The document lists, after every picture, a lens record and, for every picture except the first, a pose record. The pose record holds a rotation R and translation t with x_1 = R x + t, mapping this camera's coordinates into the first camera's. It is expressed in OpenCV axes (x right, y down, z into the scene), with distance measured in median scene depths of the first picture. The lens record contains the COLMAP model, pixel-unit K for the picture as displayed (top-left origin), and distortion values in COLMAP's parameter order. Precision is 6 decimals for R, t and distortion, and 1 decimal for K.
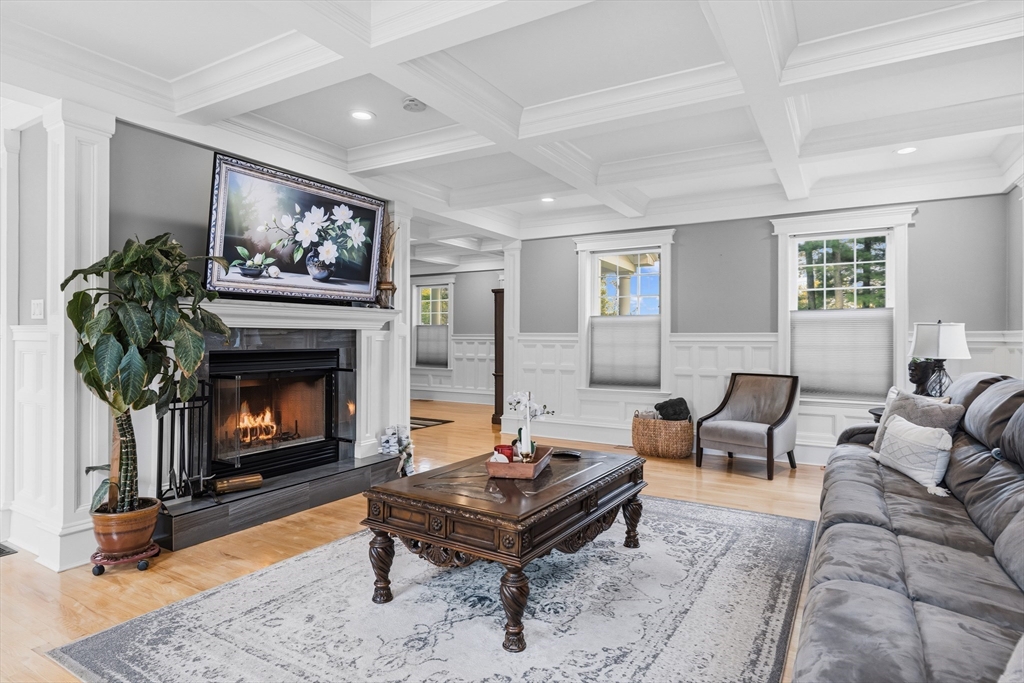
lens RADIAL K [[567.9, 0, 507.3], [0, 567.9, 342.5], [0, 0, 1]] dist [-0.017705, -0.000085]
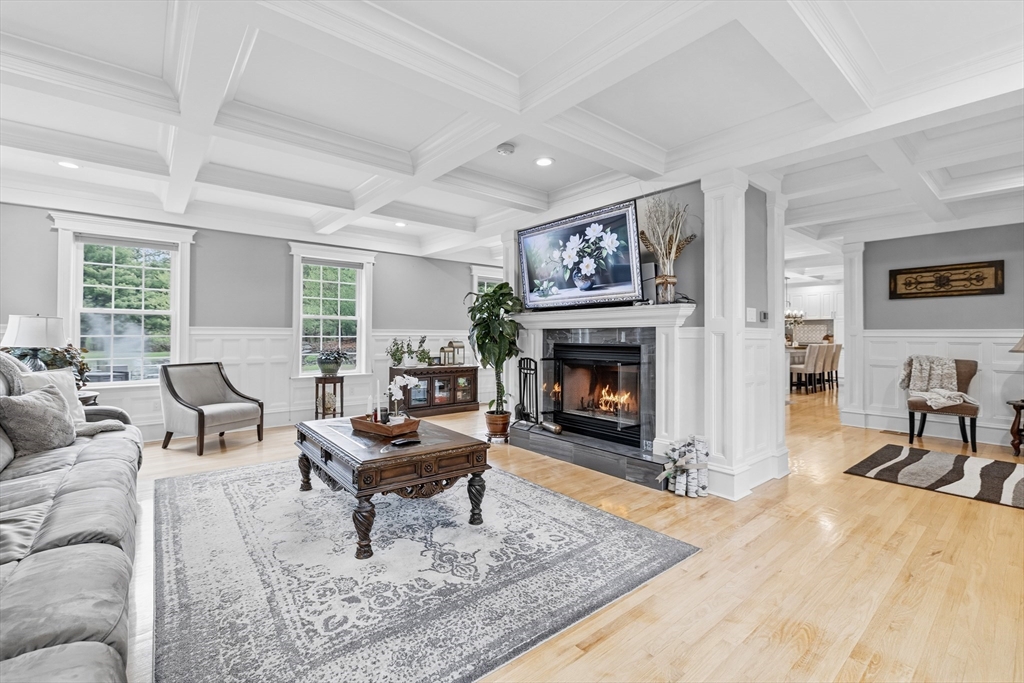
lens RADIAL K [[440.5, 0, 505.8], [0, 440.5, 334.8], [0, 0, 1]] dist [0.000551, 0.000160]
pose [[-0.339109, -0.005670, -0.940730, 0.685455], [-0.011570, 0.999931, -0.001857, -0.004971], [0.940676, 0.010254, -0.339151, 1.213318]]
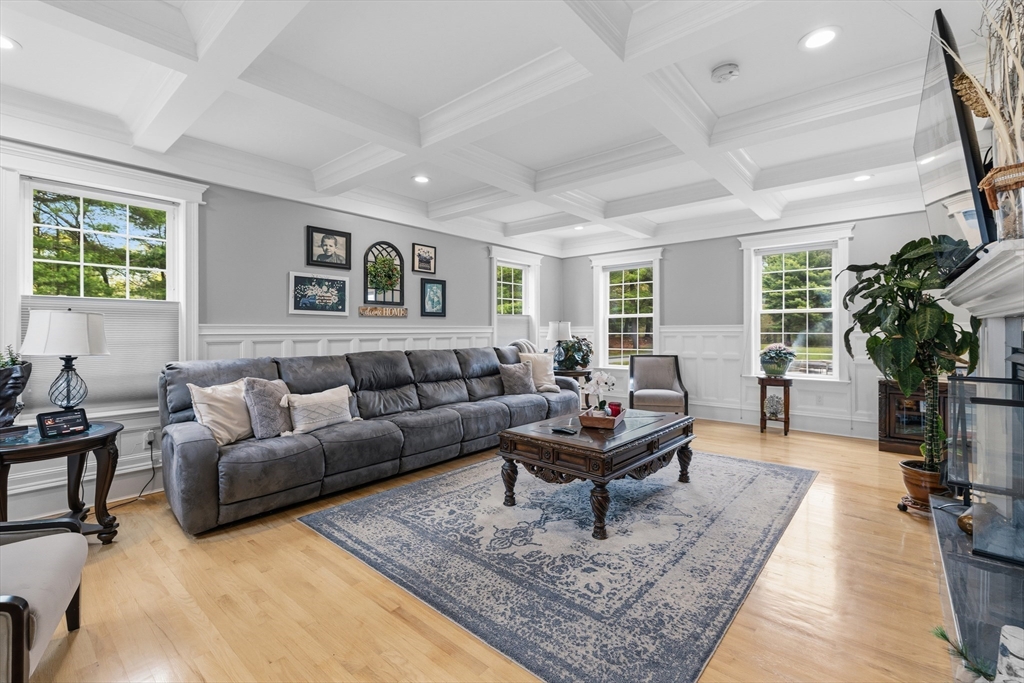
lens RADIAL K [[442.6, 0, 509.9], [0, 442.6, 331.5], [0, 0, 1]] dist [-0.002387, 0.001253]
pose [[-0.985850, 0.000949, 0.167629, 0.051364], [0.002061, 0.999977, 0.006465, -0.010672], [-0.167619, 0.006719, -0.985829, 1.595644]]
